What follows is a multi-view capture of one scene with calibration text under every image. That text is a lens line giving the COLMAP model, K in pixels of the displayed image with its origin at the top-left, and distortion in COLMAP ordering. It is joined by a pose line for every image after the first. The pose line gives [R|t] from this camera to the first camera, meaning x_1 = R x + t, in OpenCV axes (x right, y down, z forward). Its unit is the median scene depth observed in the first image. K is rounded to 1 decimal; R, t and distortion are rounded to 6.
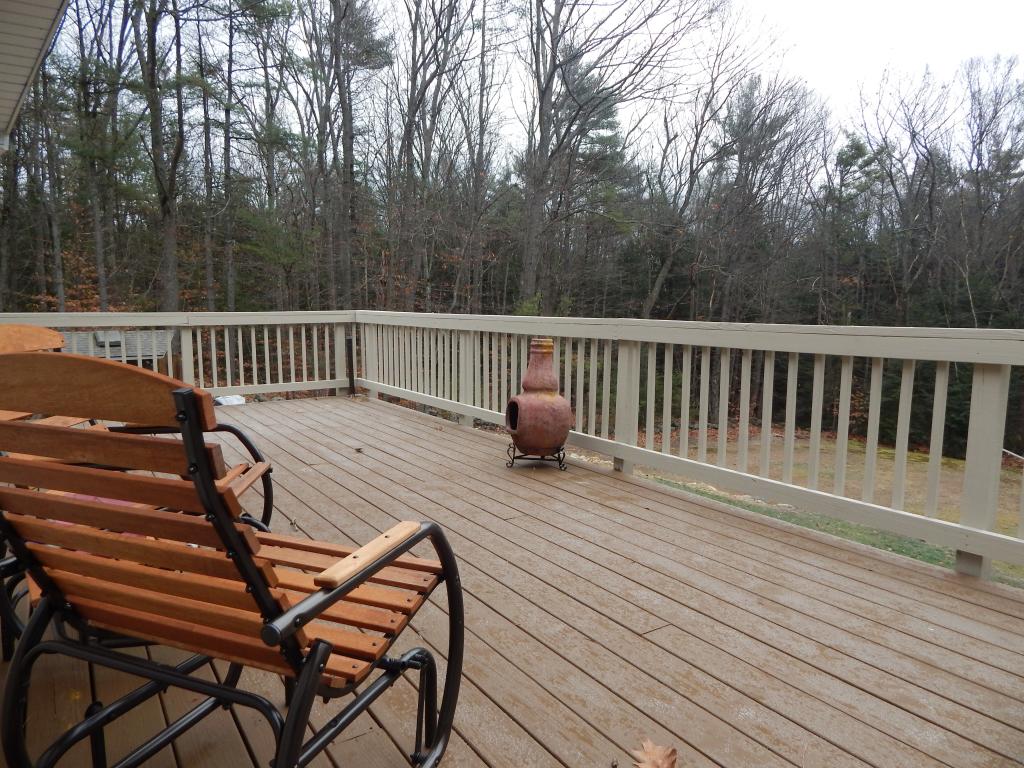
lens RADIAL K [[660.6, 0, 512.0], [0, 660.6, 384.0], [0, 0, 1]] dist [-0.005631, -0.002530]
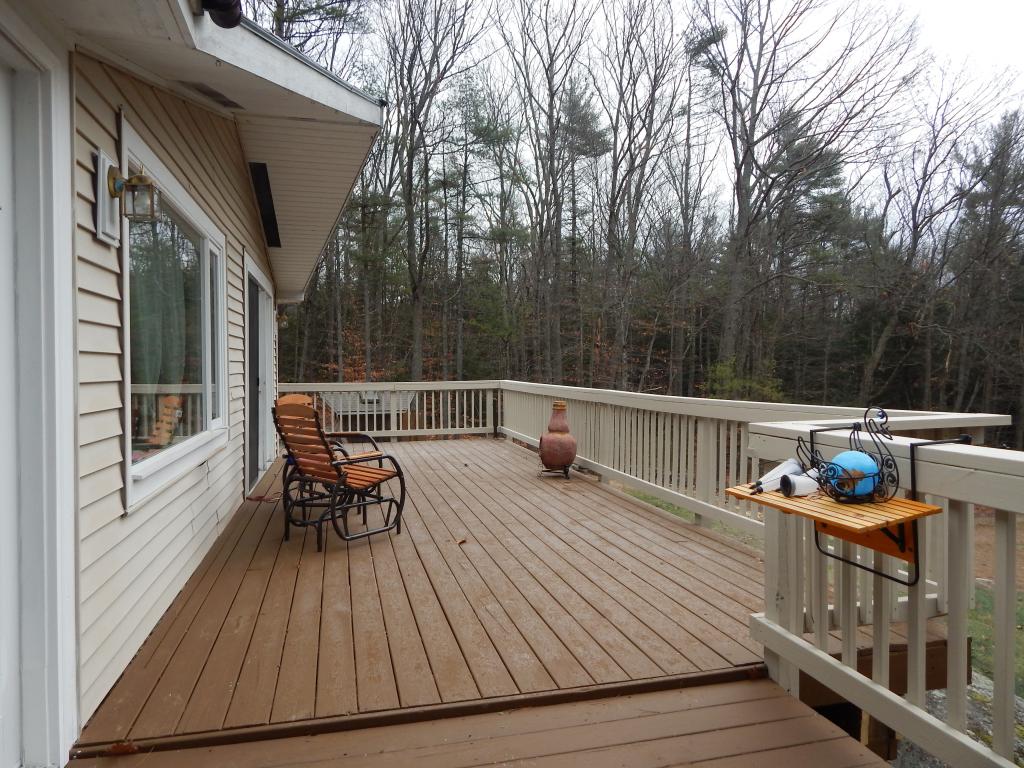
lens RADIAL K [[660.6, 0, 512.0], [0, 660.6, 384.0], [0, 0, 1]] dist [-0.005631, -0.002530]
pose [[0.938548, 0.000283, -0.345150, 0.072748], [-0.031809, 0.995815, -0.085680, 0.005281], [0.343681, 0.091394, 0.934629, -0.088483]]
